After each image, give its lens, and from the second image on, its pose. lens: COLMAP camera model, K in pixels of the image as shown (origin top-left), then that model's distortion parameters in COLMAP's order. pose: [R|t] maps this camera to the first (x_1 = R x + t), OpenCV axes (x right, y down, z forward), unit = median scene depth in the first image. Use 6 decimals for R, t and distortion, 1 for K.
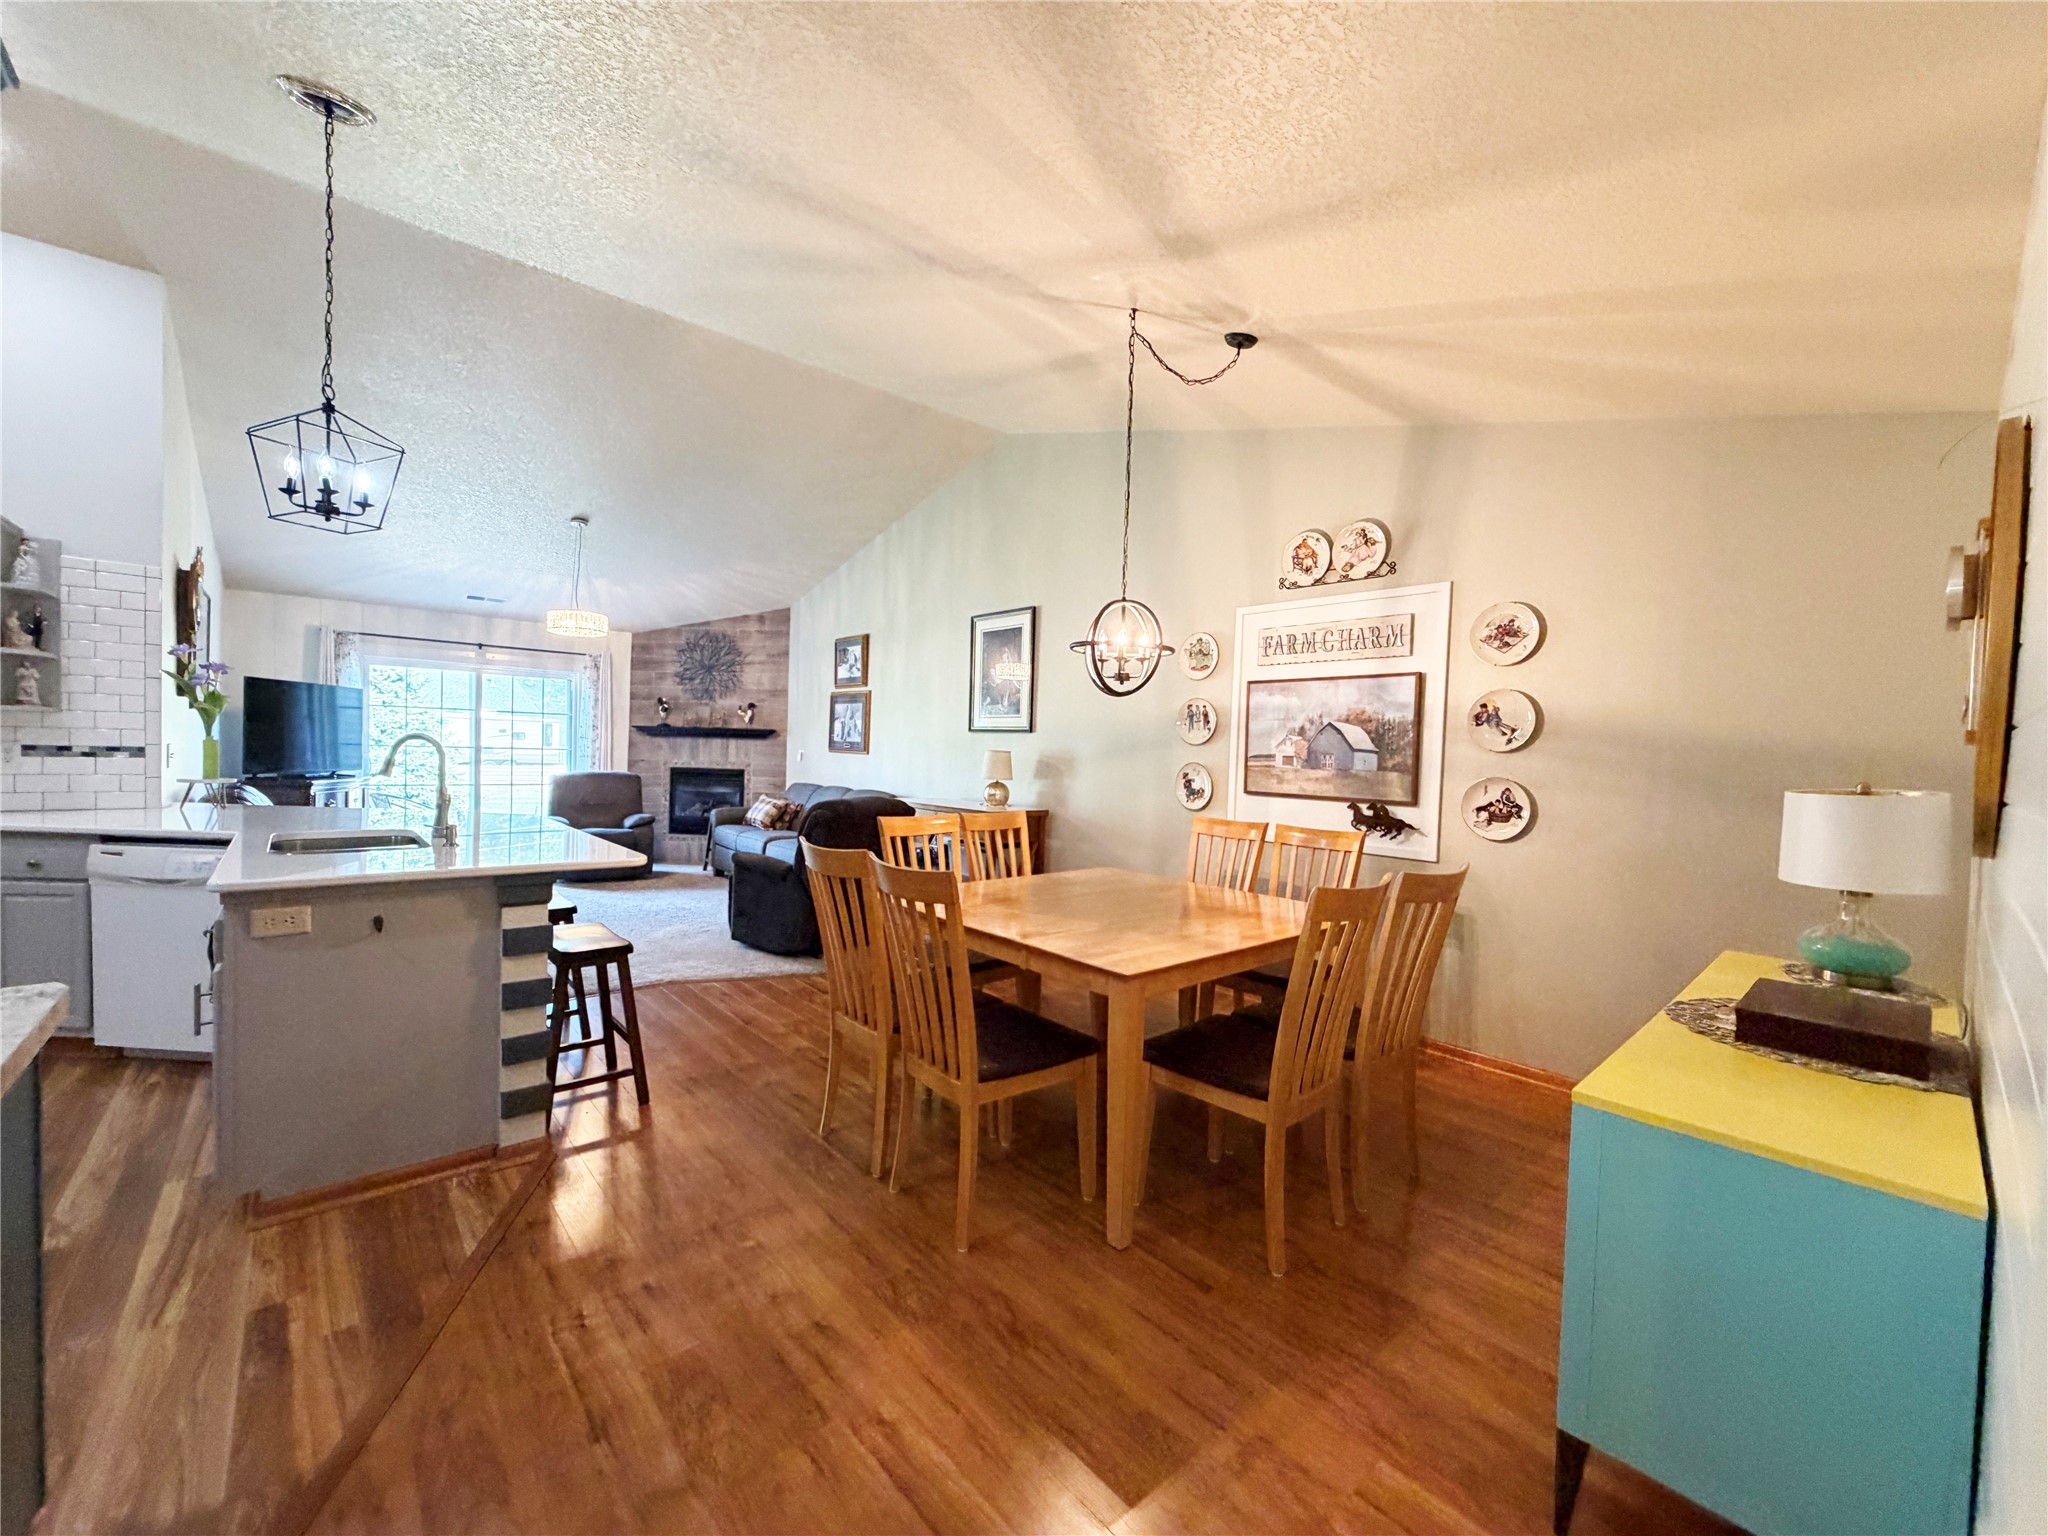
lens RADIAL K [[816.9, 0, 1021.2], [0, 816.9, 770.6], [0, 0, 1]] dist [-0.000677, 0.000098]
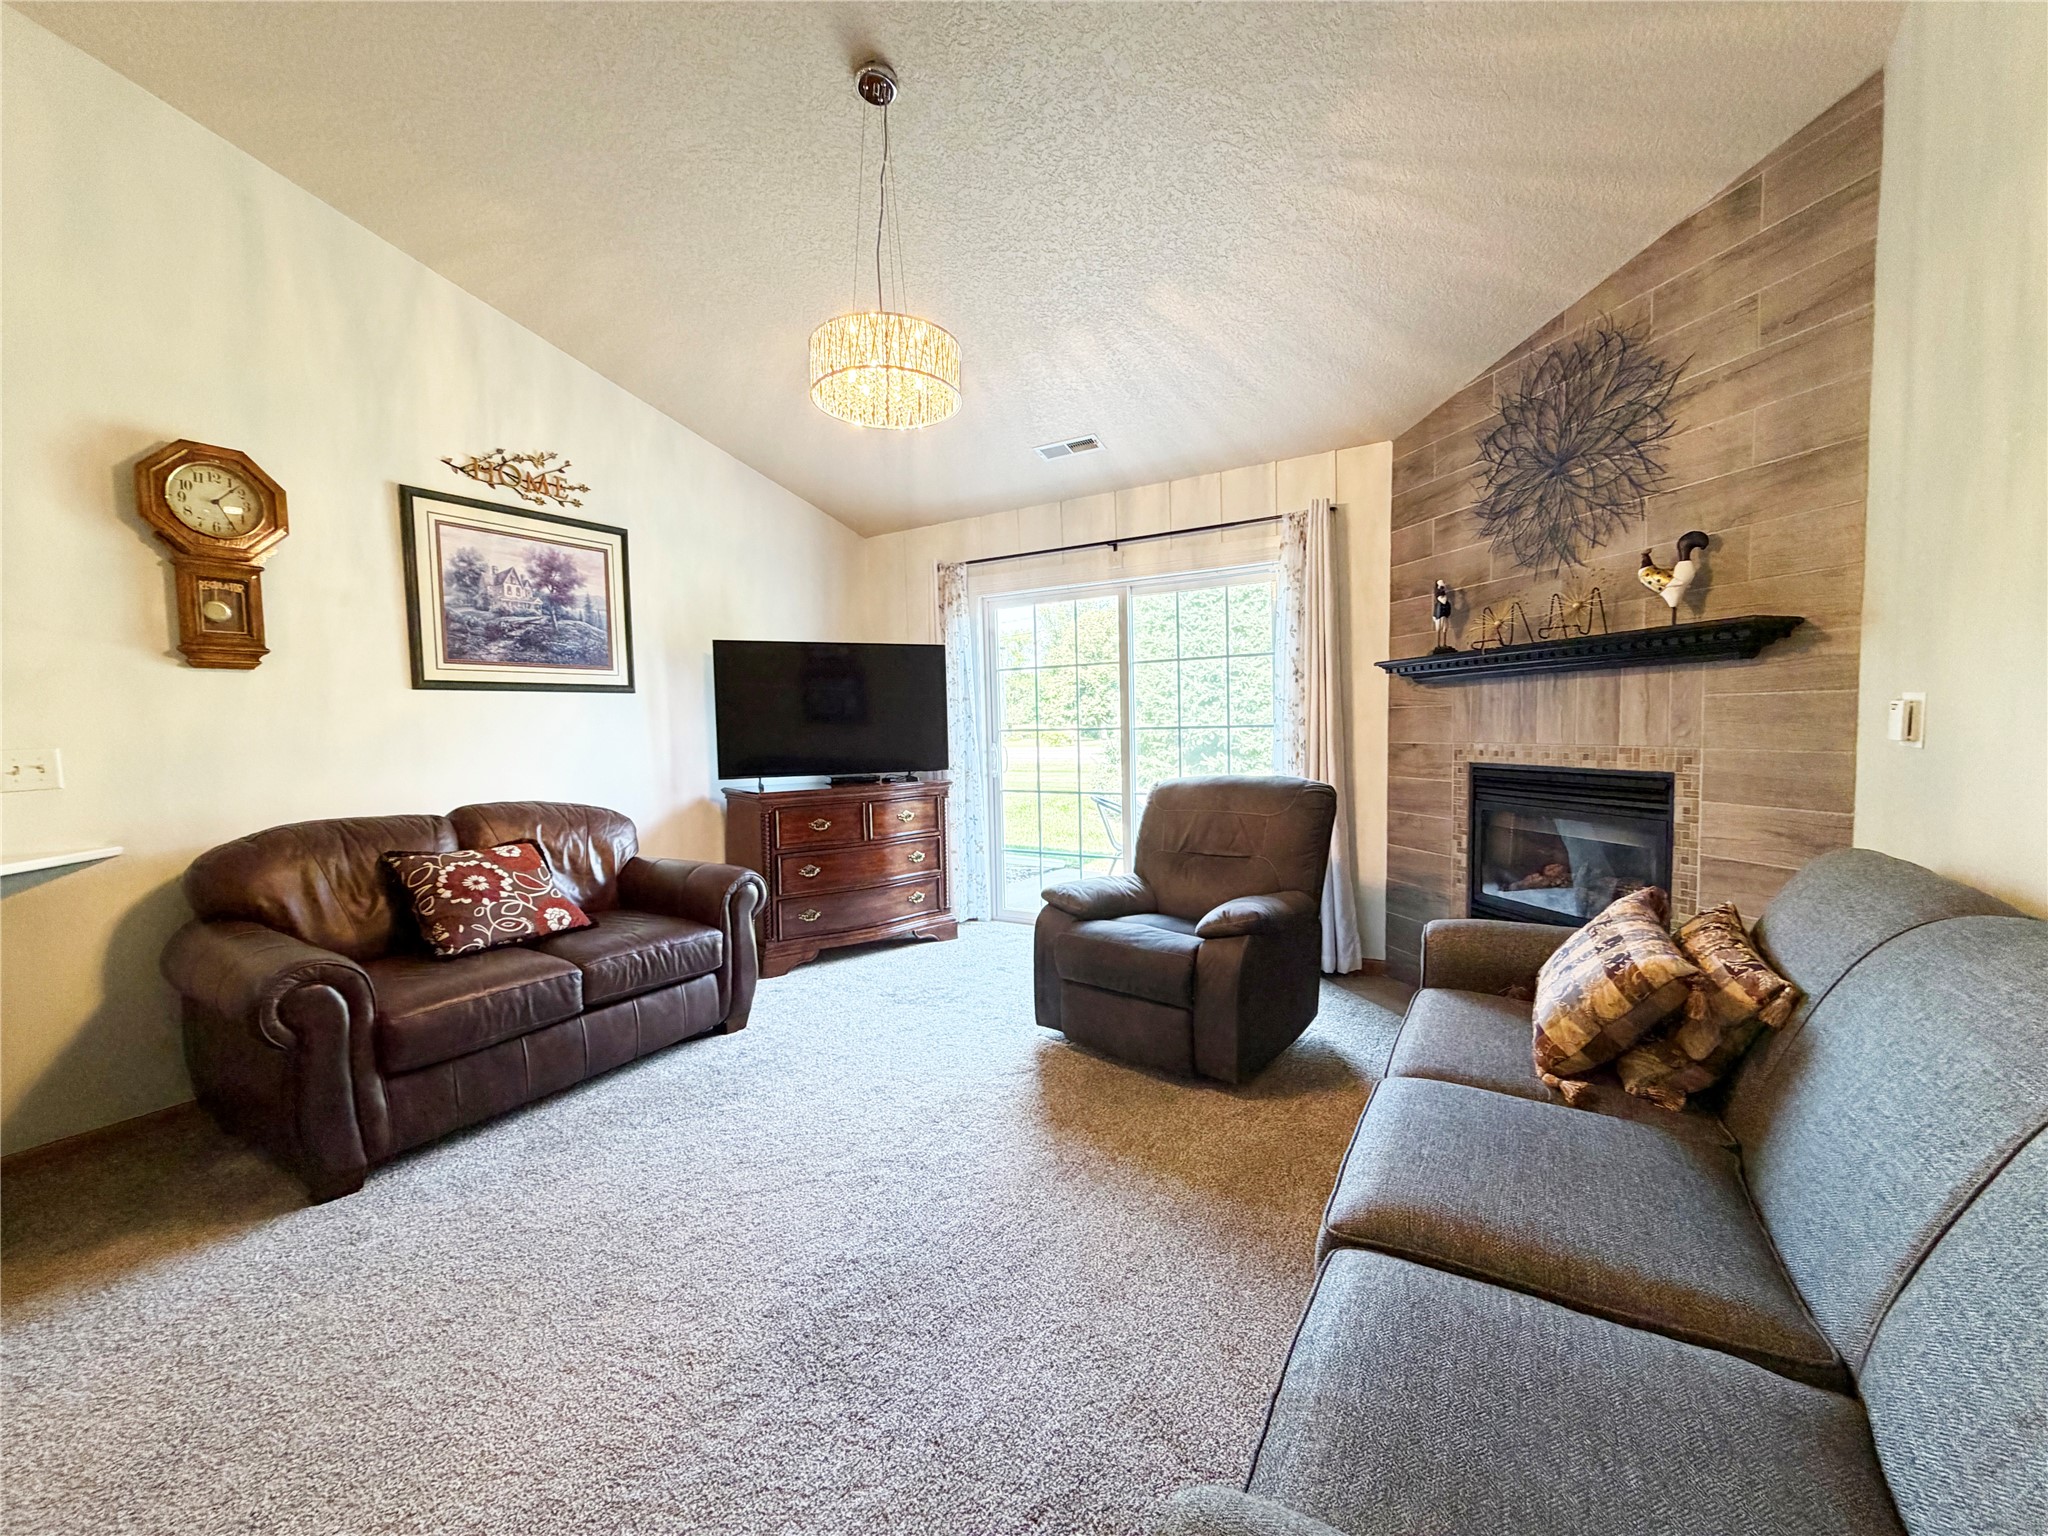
lens RADIAL K [[816.9, 0, 1021.3], [0, 816.9, 770.9], [0, 0, 1]] dist [-0.000677, 0.000098]
pose [[0.298813, 0.018763, -0.954127, -0.154297], [0.009278, 0.999702, 0.022565, -0.012755], [0.954266, -0.015595, 0.298550, 0.805583]]
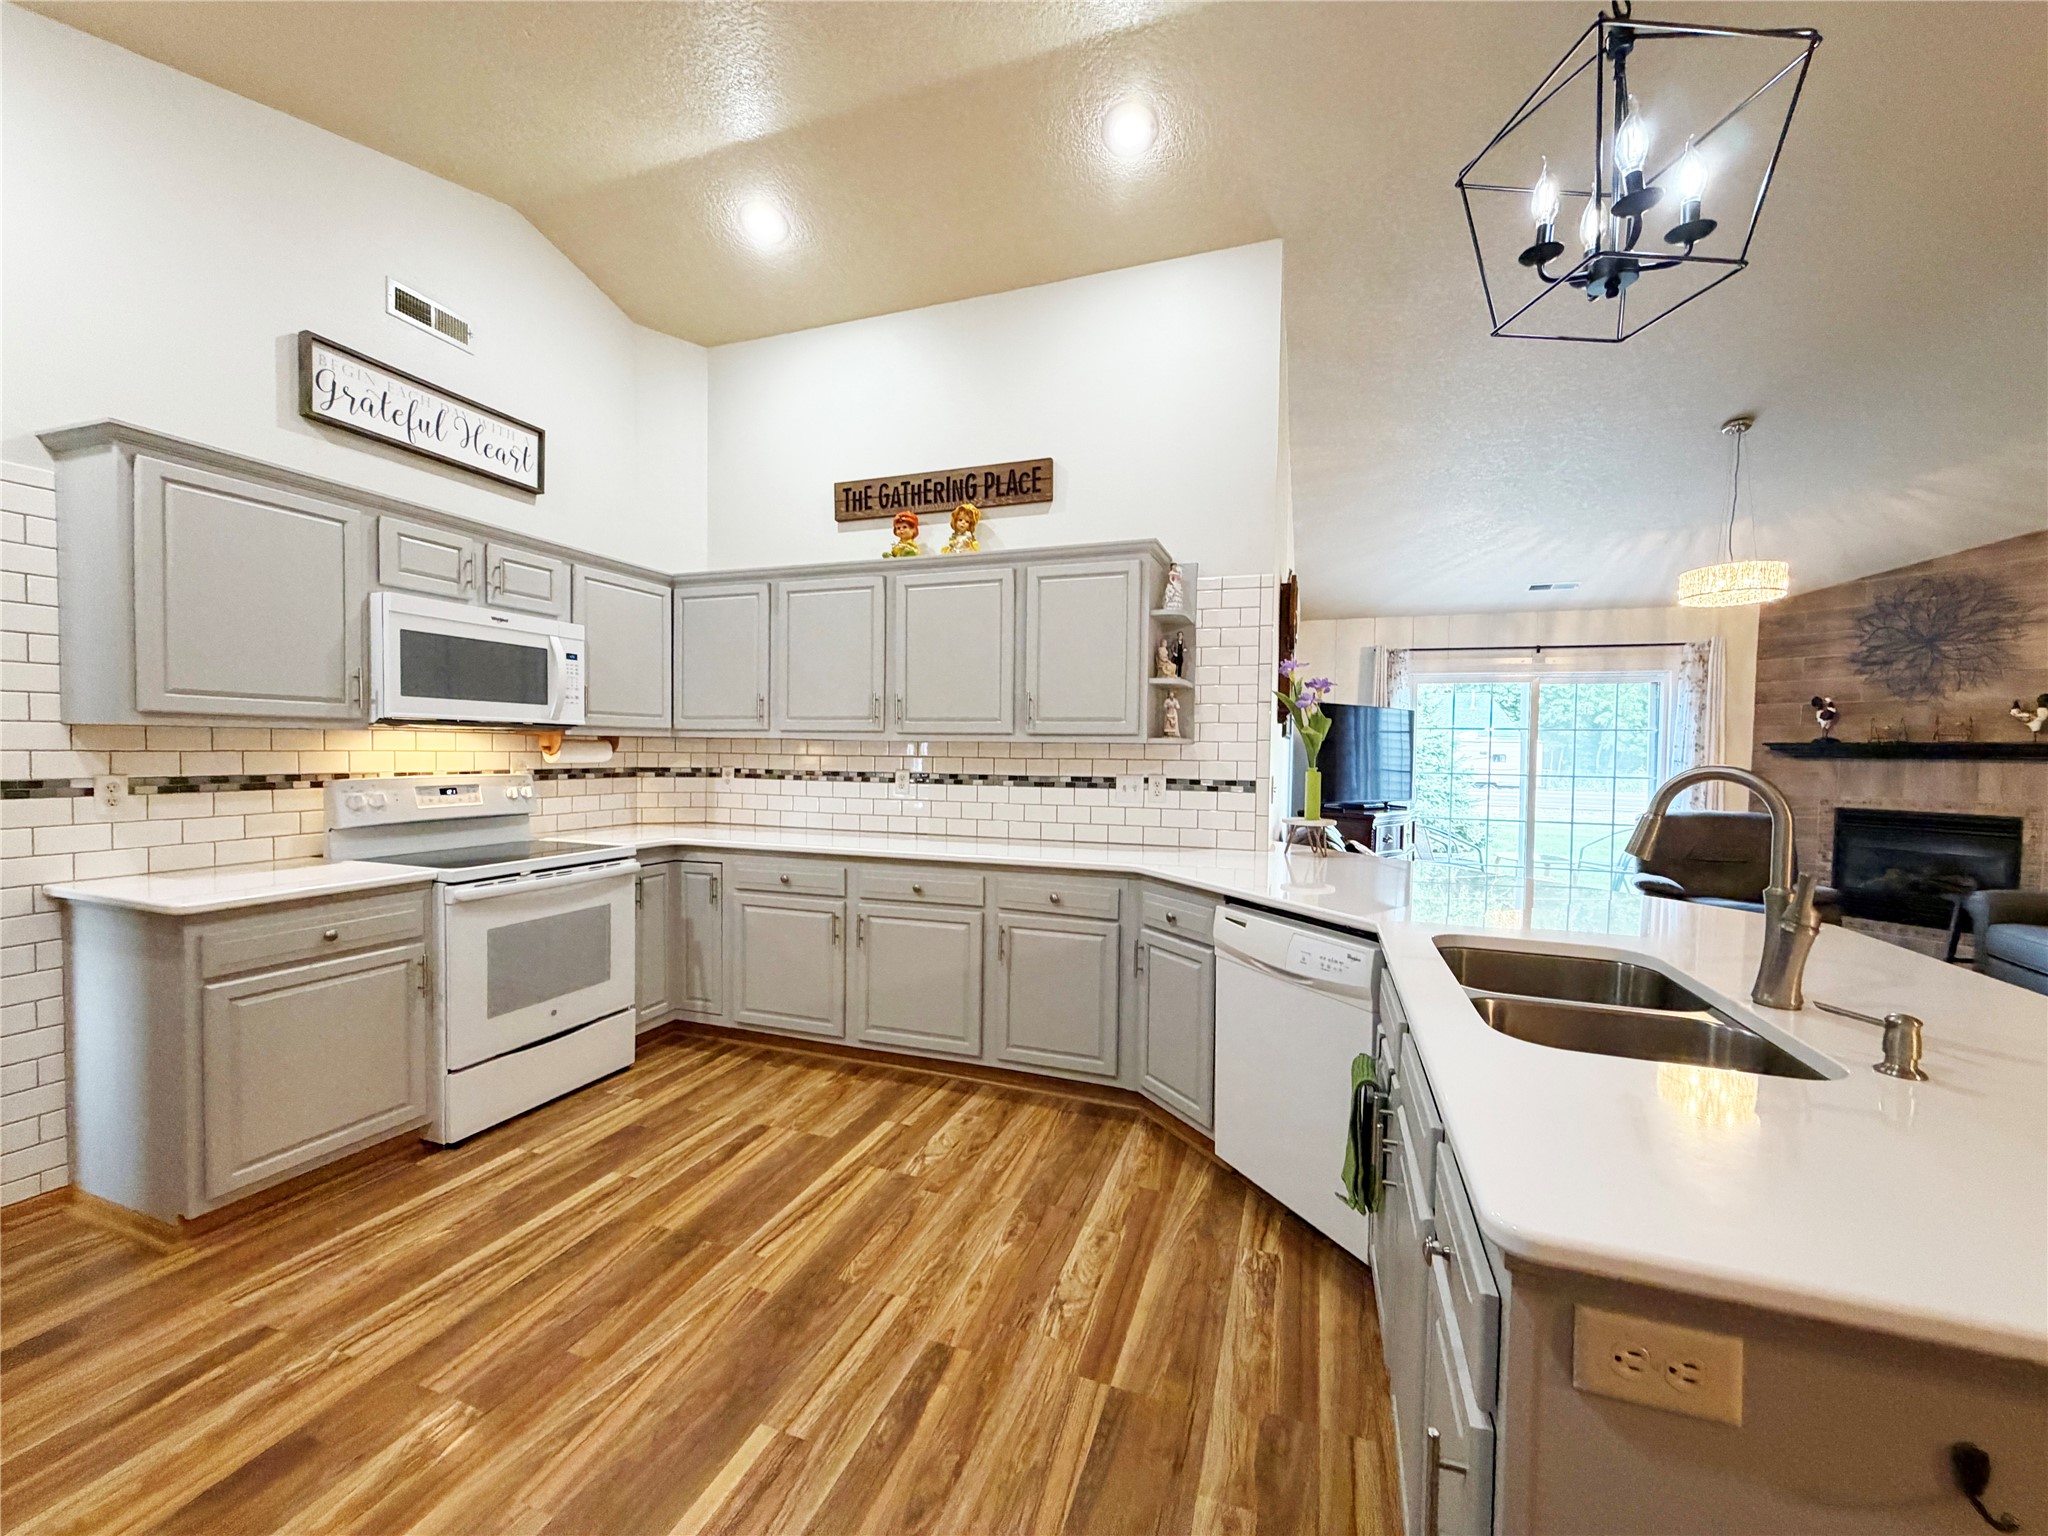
lens RADIAL K [[816.9, 0, 1018.8], [0, 816.9, 770.8], [0, 0, 1]] dist [-0.000677, 0.000098]
pose [[0.481528, 0.001265, -0.876430, -0.214031], [-0.023971, 0.999644, -0.011727, -0.011685], [0.876103, 0.026655, 0.481386, 0.177032]]
